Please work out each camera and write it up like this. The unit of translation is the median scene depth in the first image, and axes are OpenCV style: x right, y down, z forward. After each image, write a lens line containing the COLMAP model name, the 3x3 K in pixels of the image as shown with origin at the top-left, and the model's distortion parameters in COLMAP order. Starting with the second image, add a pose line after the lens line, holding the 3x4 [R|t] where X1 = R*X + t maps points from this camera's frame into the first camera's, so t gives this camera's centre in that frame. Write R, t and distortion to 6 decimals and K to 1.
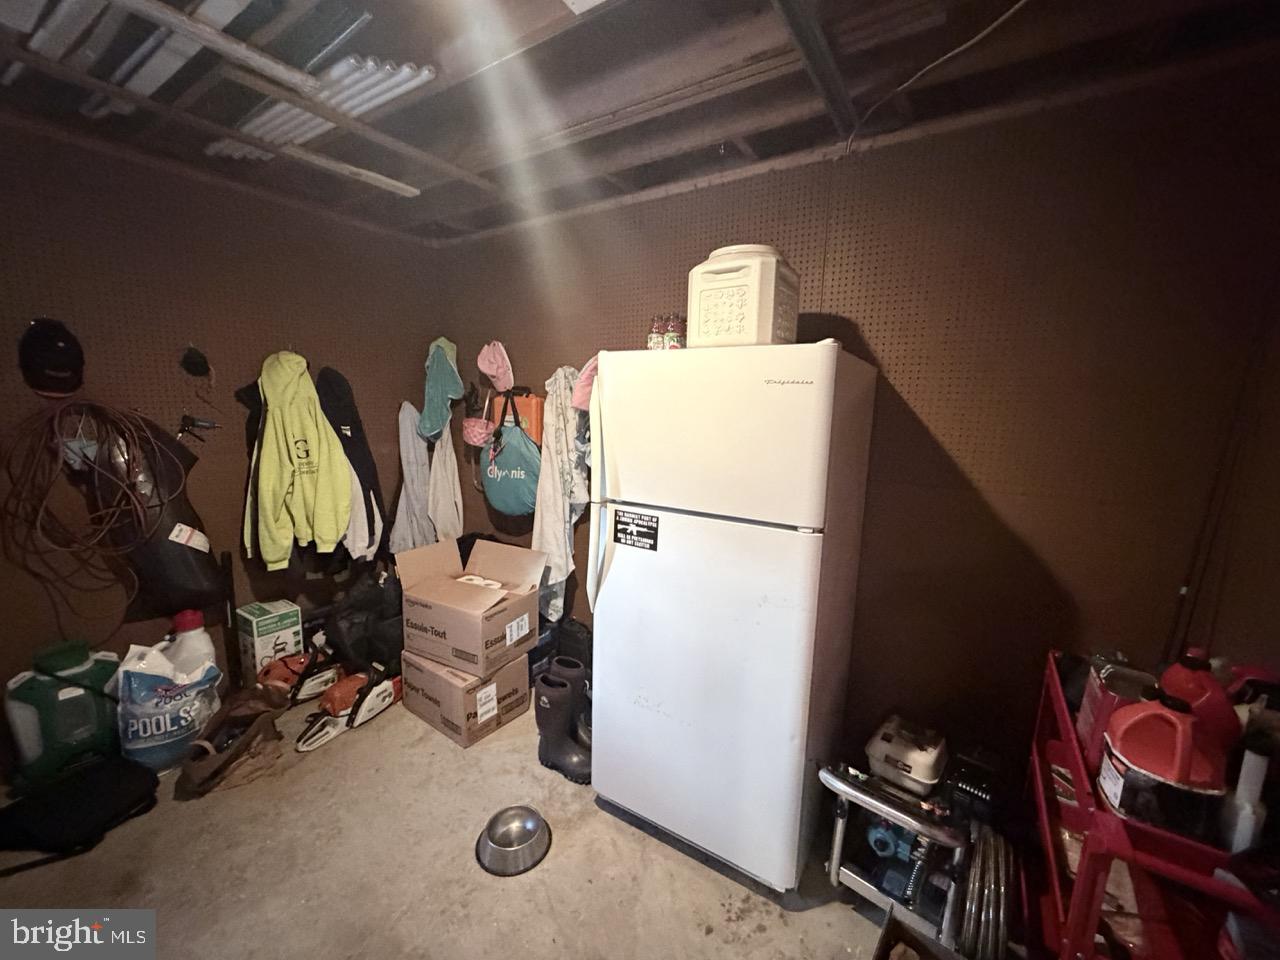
lens RADIAL K [[509.6, 0, 640.7], [0, 509.6, 475.6], [0, 0, 1]] dist [-0.001333, 0.000371]
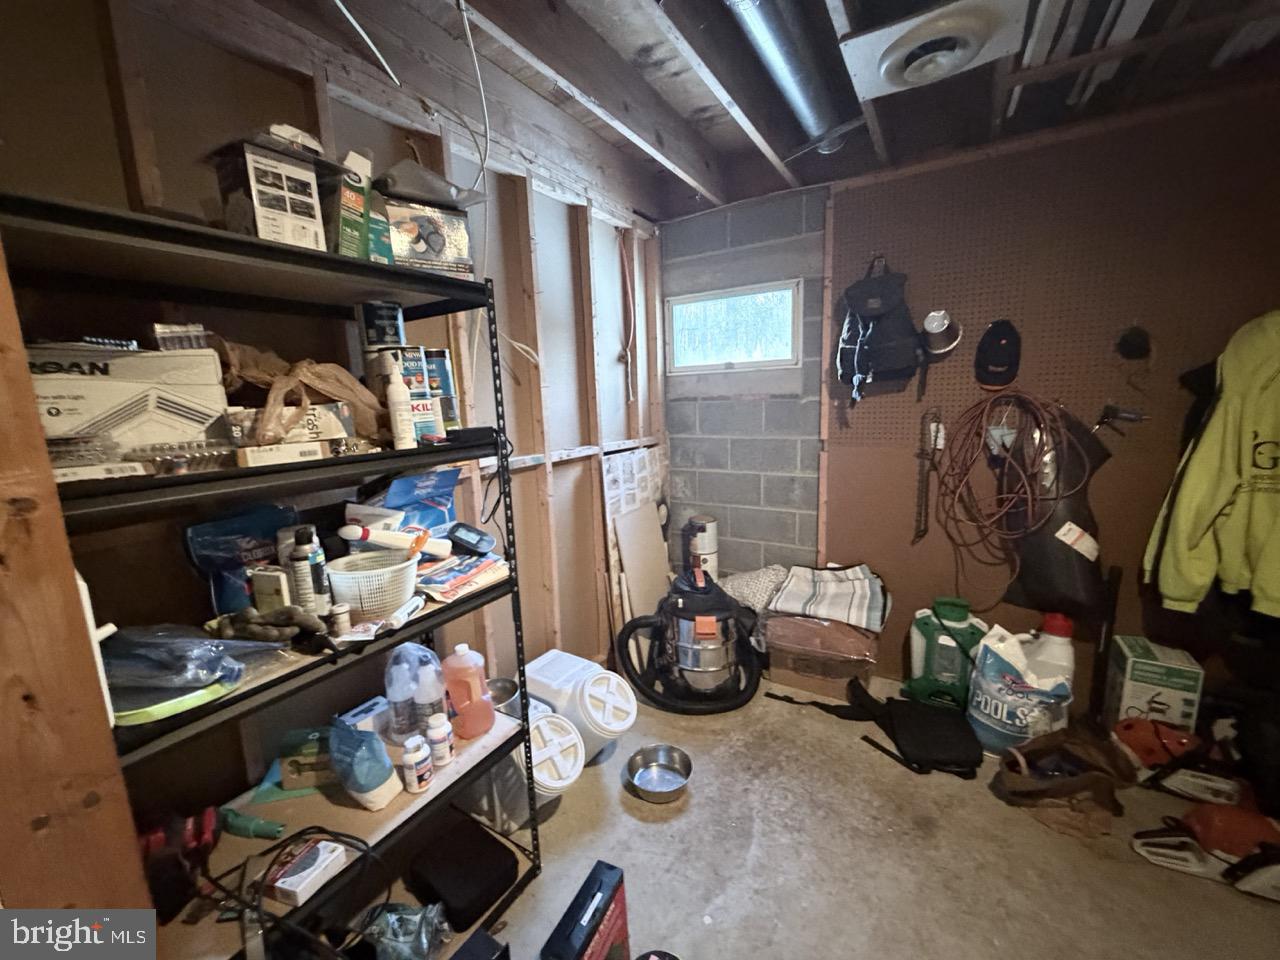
lens RADIAL K [[509.6, 0, 640.7], [0, 509.6, 479.0], [0, 0, 1]] dist [-0.001333, 0.000371]
pose [[0.029751, 0.142149, -0.989398, -0.019542], [-0.115529, 0.983692, 0.137855, -0.021901], [0.992858, 0.110203, 0.045689, 0.172323]]
